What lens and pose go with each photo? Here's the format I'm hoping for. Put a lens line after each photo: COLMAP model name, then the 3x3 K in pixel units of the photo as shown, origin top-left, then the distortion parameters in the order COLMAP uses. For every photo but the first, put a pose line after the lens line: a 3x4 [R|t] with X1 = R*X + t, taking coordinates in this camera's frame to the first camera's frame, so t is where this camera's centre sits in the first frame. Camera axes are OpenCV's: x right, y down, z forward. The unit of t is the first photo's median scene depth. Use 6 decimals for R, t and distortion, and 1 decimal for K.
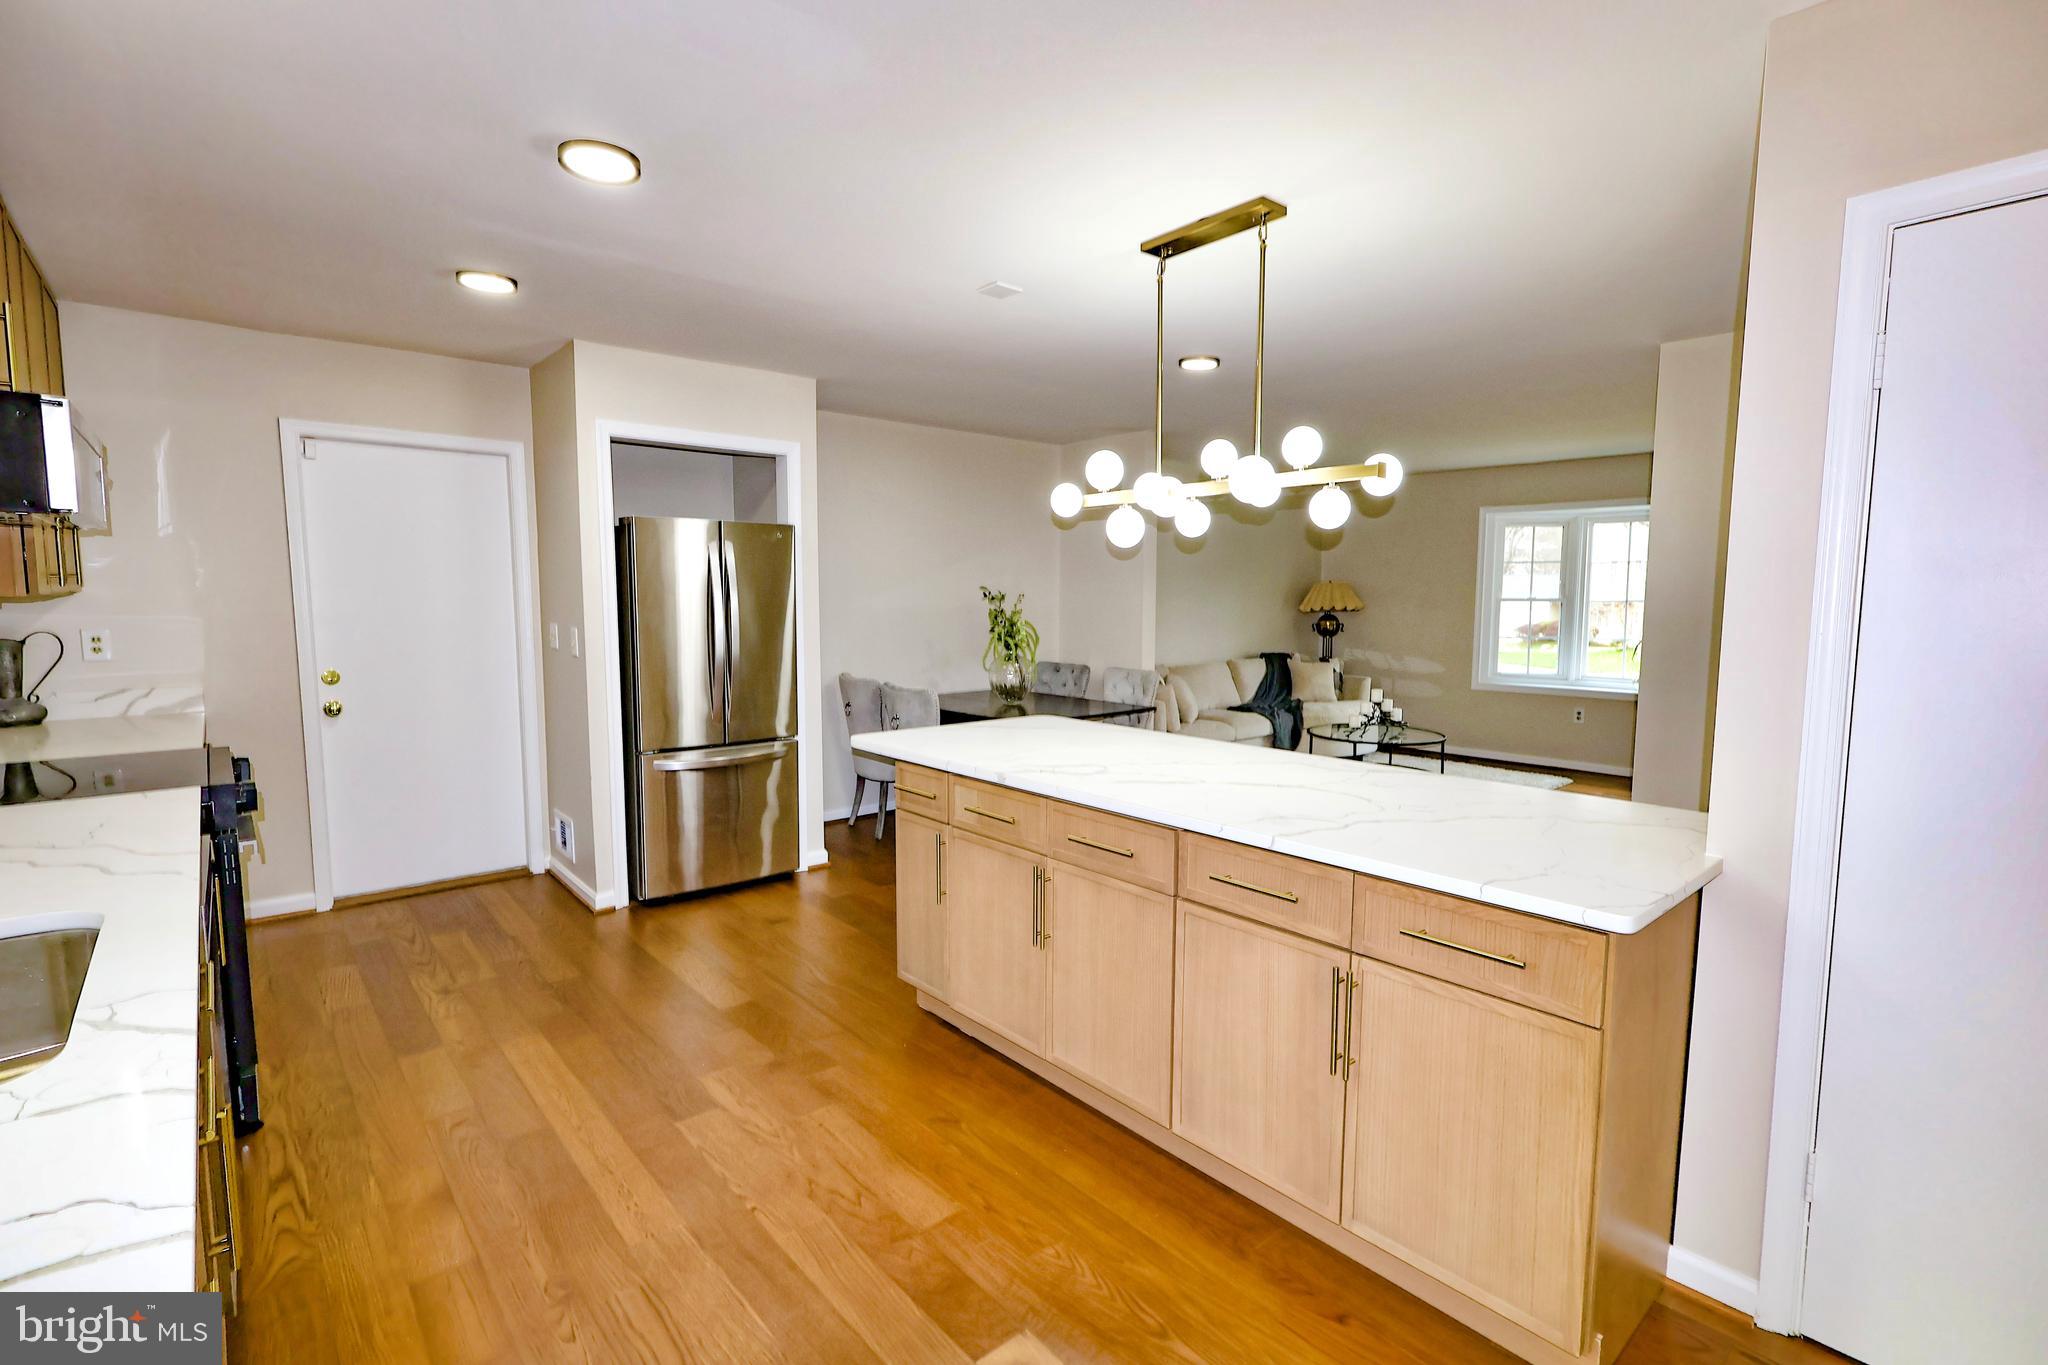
lens RADIAL K [[956.6, 0, 1032.4], [0, 956.6, 685.6], [0, 0, 1]] dist [-0.000467, 0.000568]
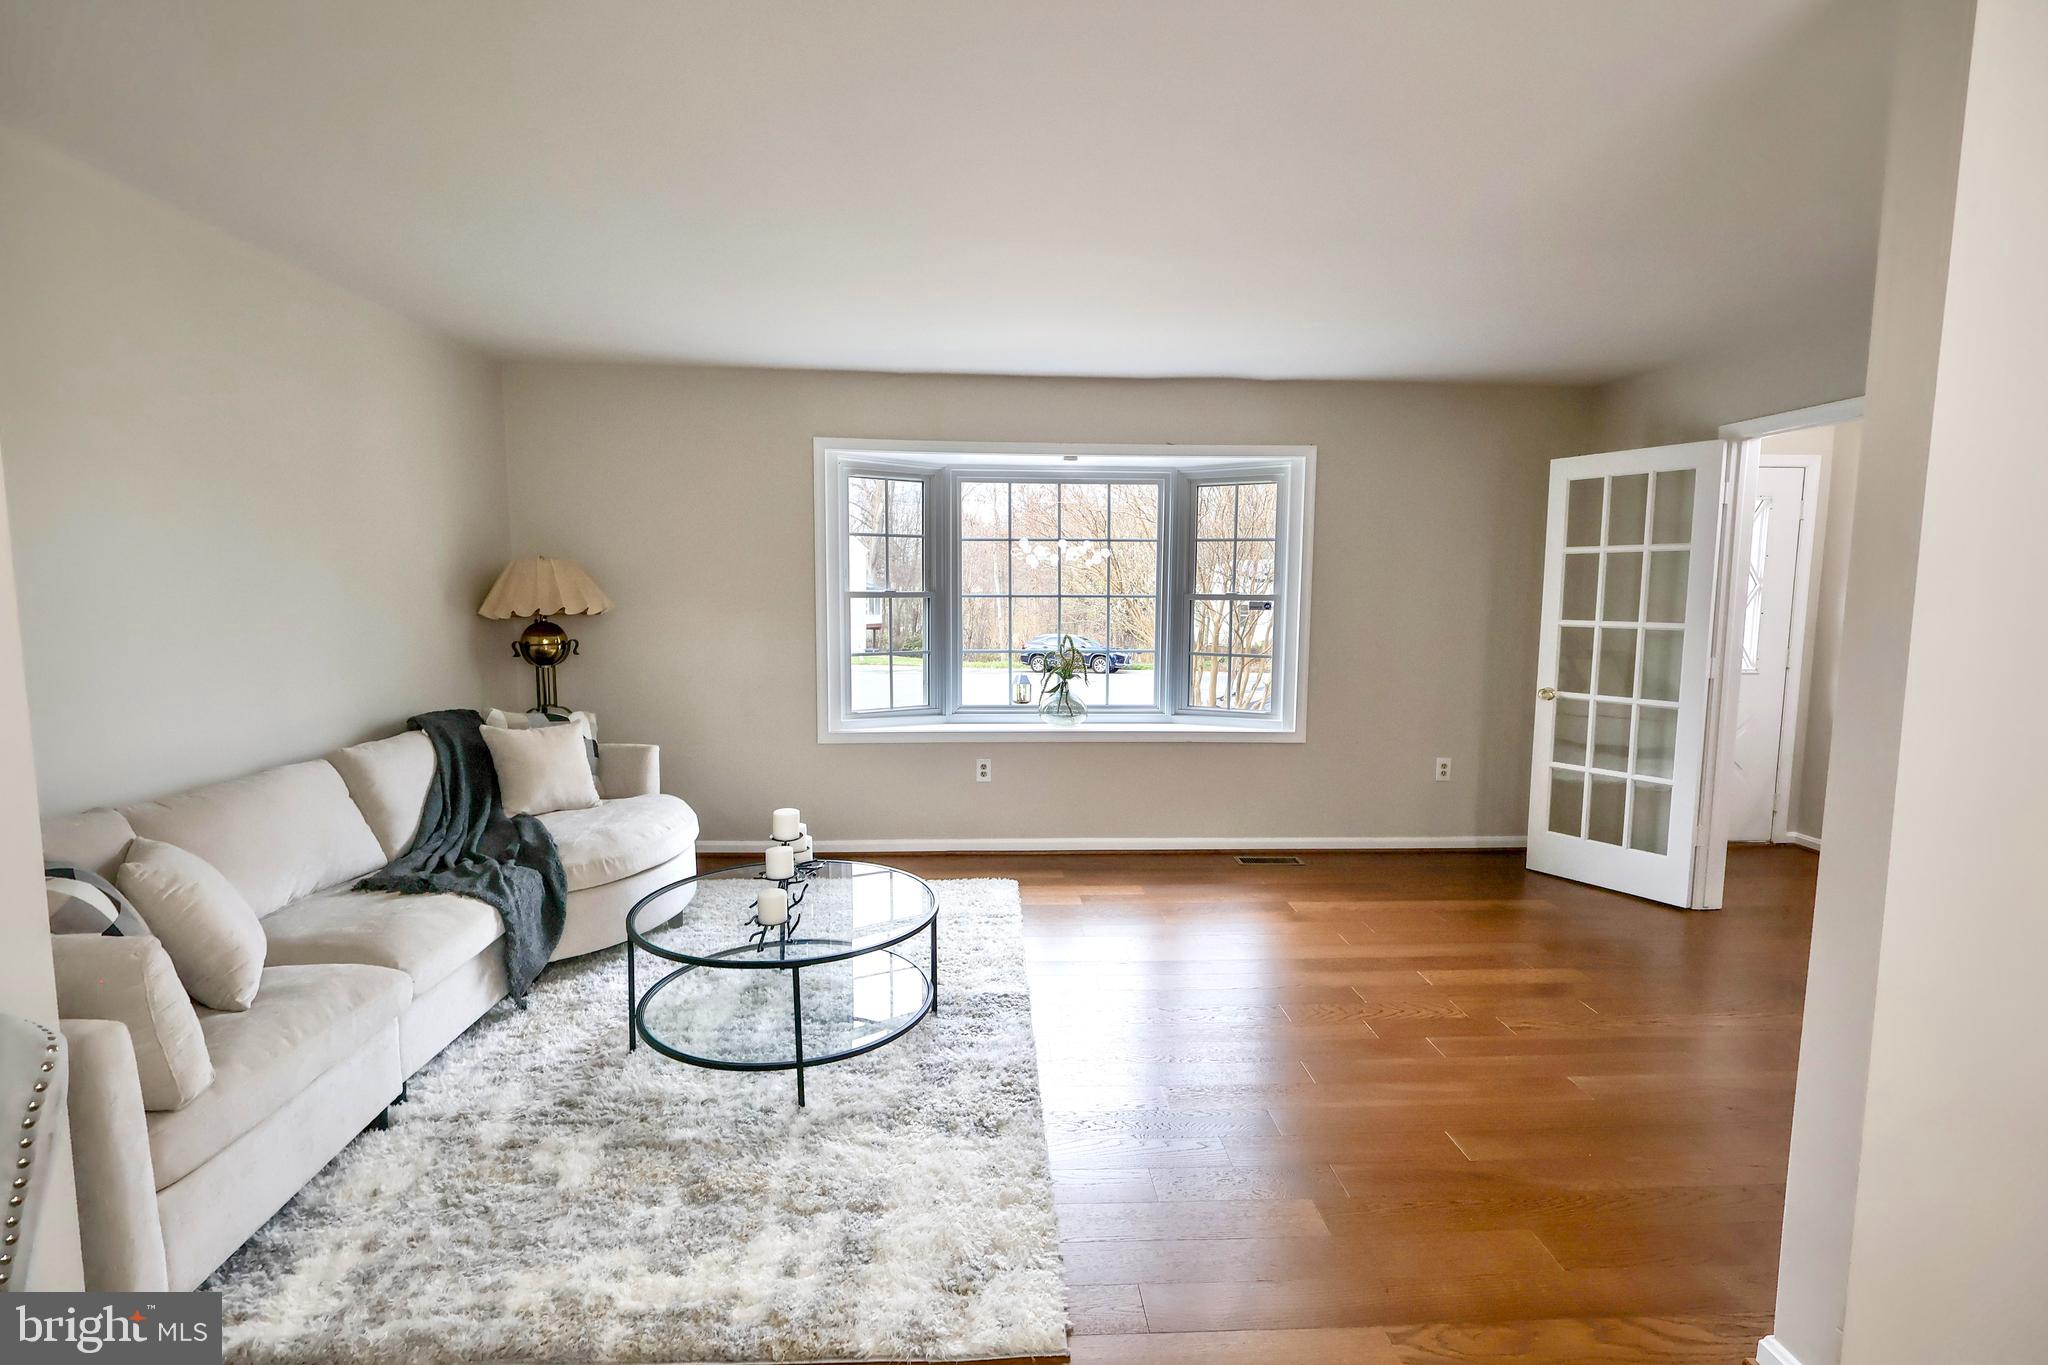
lens RADIAL K [[946.6, 0, 1022.5], [0, 946.6, 686.7], [0, 0, 1]] dist [-0.001892, -0.000075]
pose [[0.620982, -0.073459, 0.780375, 0.092563], [0.069754, 0.996828, 0.038327, -0.053260], [-0.780715, 0.030634, 0.624136, 0.614717]]
